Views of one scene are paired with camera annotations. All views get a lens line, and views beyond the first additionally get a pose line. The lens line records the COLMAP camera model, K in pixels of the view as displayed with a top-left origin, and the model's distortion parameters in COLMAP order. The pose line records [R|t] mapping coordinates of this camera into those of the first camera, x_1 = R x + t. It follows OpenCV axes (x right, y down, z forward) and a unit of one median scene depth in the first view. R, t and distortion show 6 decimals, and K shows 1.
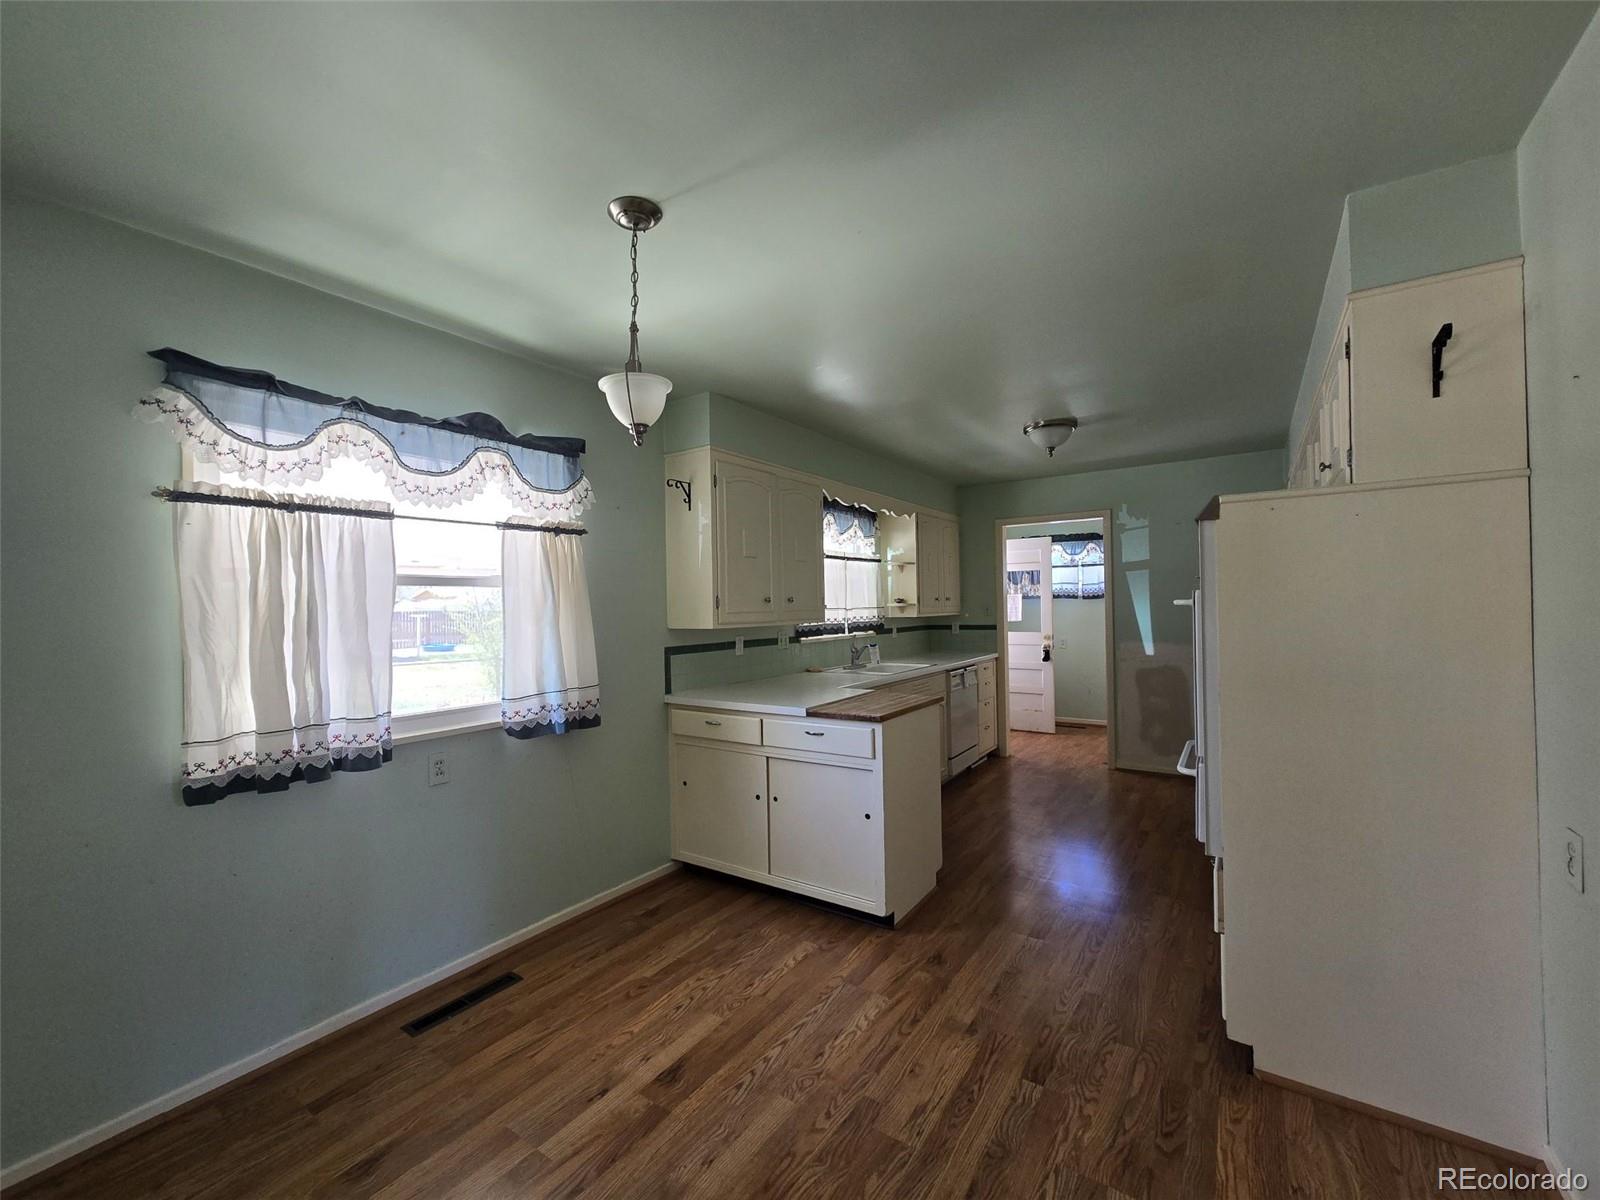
lens RADIAL K [[656.6, 0, 800.8], [0, 656.6, 602.4], [0, 0, 1]] dist [0.001686, 0.000211]
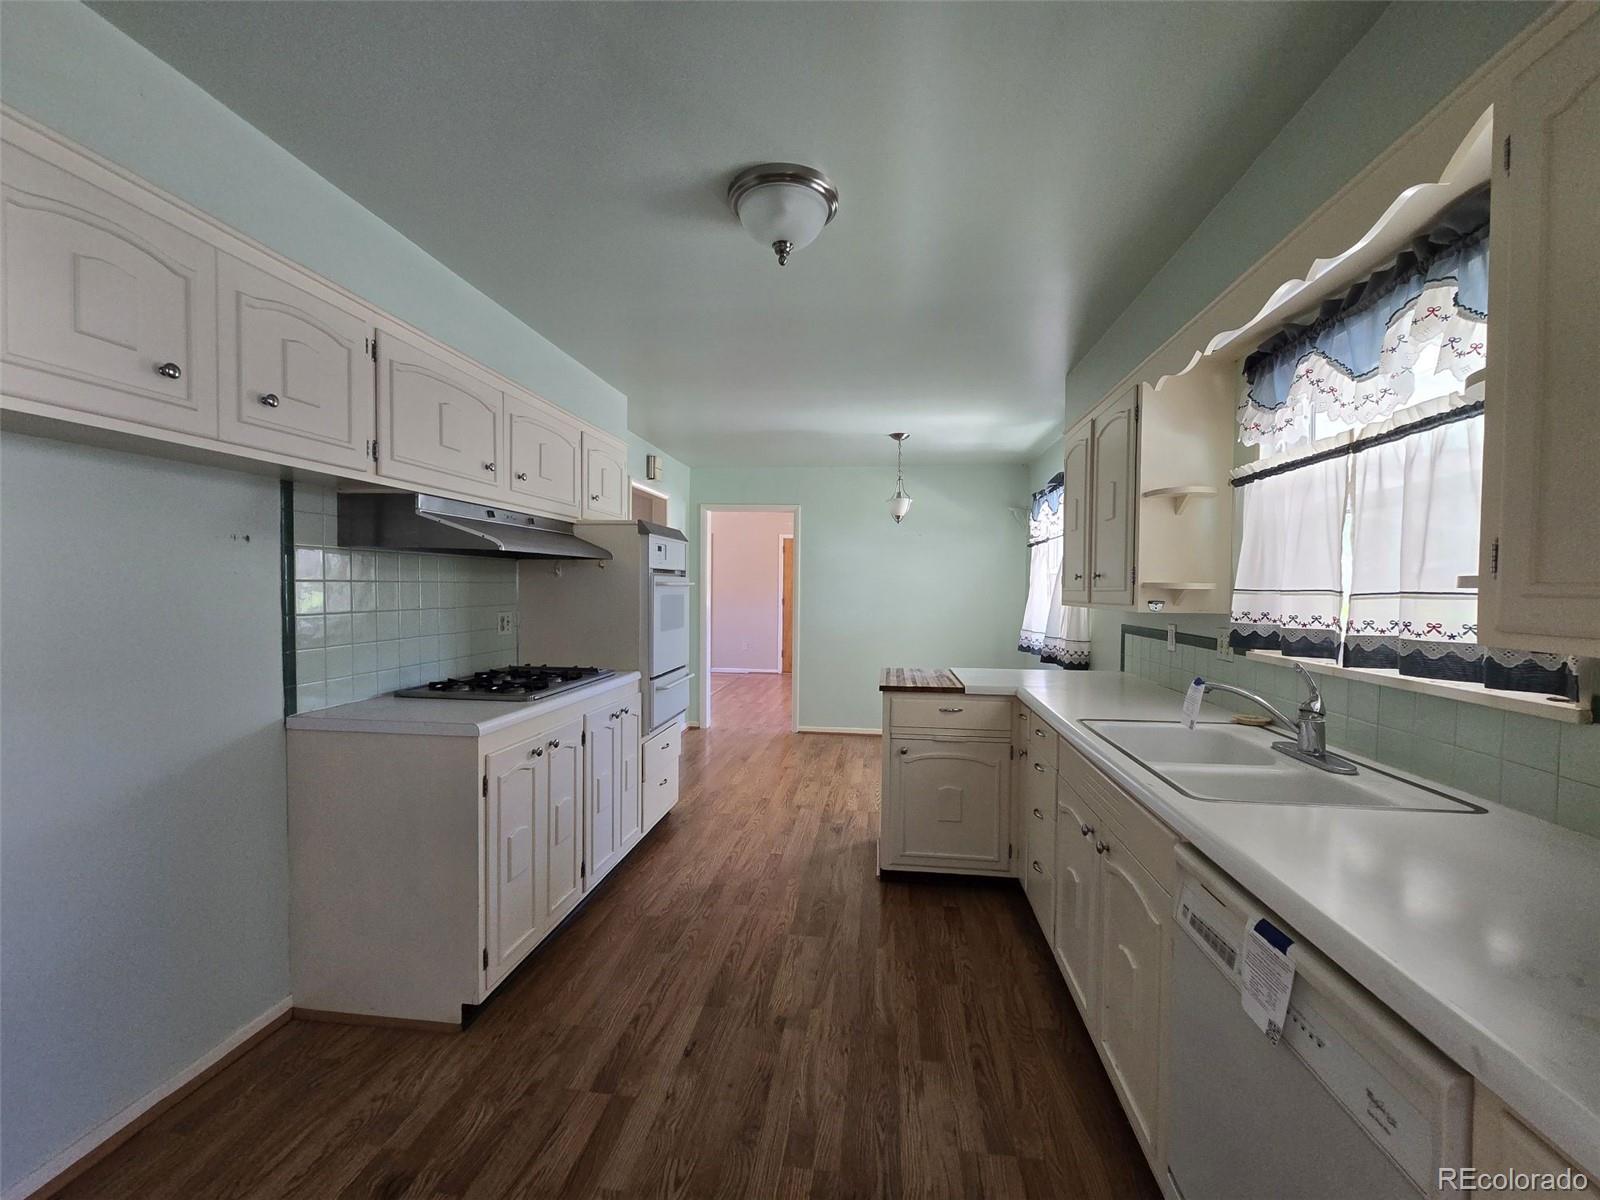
lens RADIAL K [[656.6, 0, 803.2], [0, 656.6, 599.8], [0, 0, 1]] dist [0.001686, 0.000211]
pose [[-0.890783, 0.013332, -0.454232, 0.884801], [0.004148, 0.999766, 0.021208, 0.008363], [0.454409, 0.017008, -0.890631, 2.154664]]
